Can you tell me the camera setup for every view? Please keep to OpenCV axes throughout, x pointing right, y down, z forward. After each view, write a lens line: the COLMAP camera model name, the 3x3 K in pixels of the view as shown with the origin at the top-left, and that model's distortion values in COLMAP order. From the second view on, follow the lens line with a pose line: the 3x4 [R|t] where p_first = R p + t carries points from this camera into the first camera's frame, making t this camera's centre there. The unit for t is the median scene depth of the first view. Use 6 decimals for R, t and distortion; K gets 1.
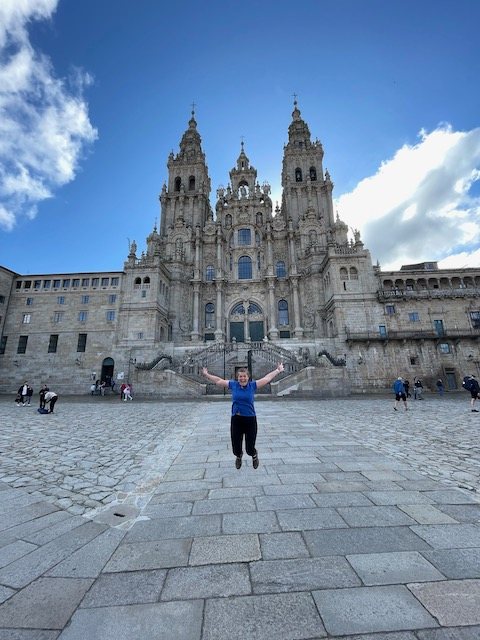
lens RADIAL K [[260.6, 0, 239.1], [0, 260.6, 319.3], [0, 0, 1]] dist [0.000985, 0.000215]
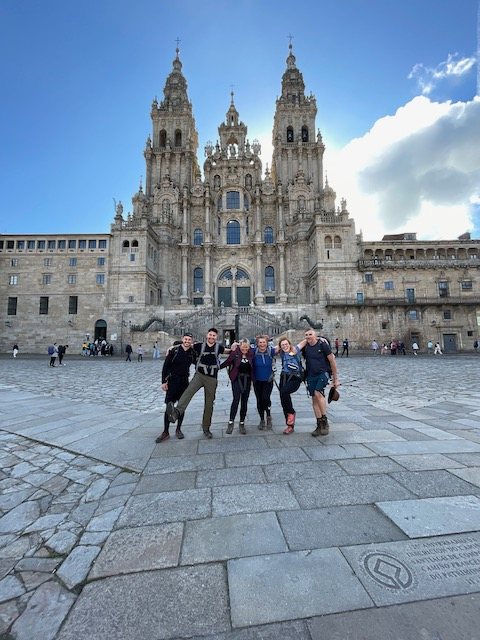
lens RADIAL K [[260.6, 0, 239.1], [0, 260.6, 319.3], [0, 0, 1]] dist [0.000985, 0.000215]
pose [[0.998487, 0.010746, 0.053933, -0.006258], [-0.018057, 0.990412, 0.136963, -0.006044], [-0.051944, -0.137730, 0.989107, -0.049264]]
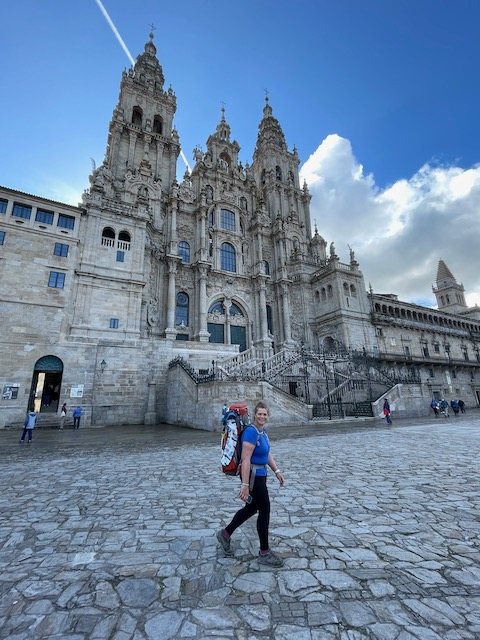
lens RADIAL K [[292.6, 0, 249.6], [0, 292.6, 317.7], [0, 0, 1]] dist [0.001625, 0.000255]
pose [[0.838076, 0.149864, 0.524566, -0.431181], [-0.123288, 0.988682, -0.085486, 0.062801], [-0.531440, 0.006971, 0.847067, 0.248743]]
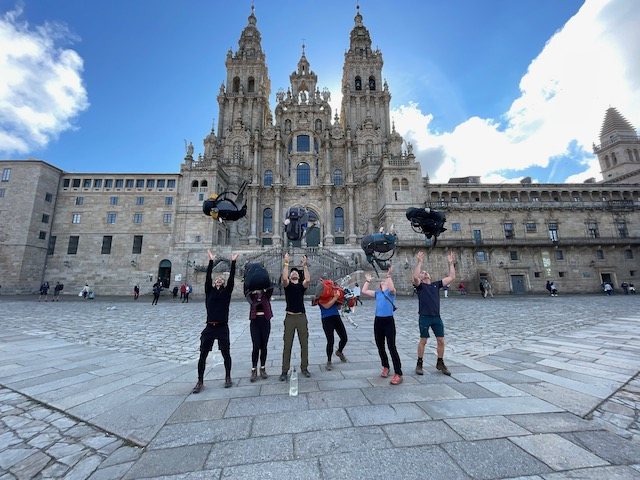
lens RADIAL K [[260.6, 0, 318.1], [0, 260.6, 238.8], [0, 0, 1]] dist [0.000985, 0.000215]
pose [[0.996561, 0.020617, 0.080255, 0.004773], [-0.025174, 0.998103, 0.056180, -0.004946], [-0.078945, -0.058007, 0.995190, -0.041419]]
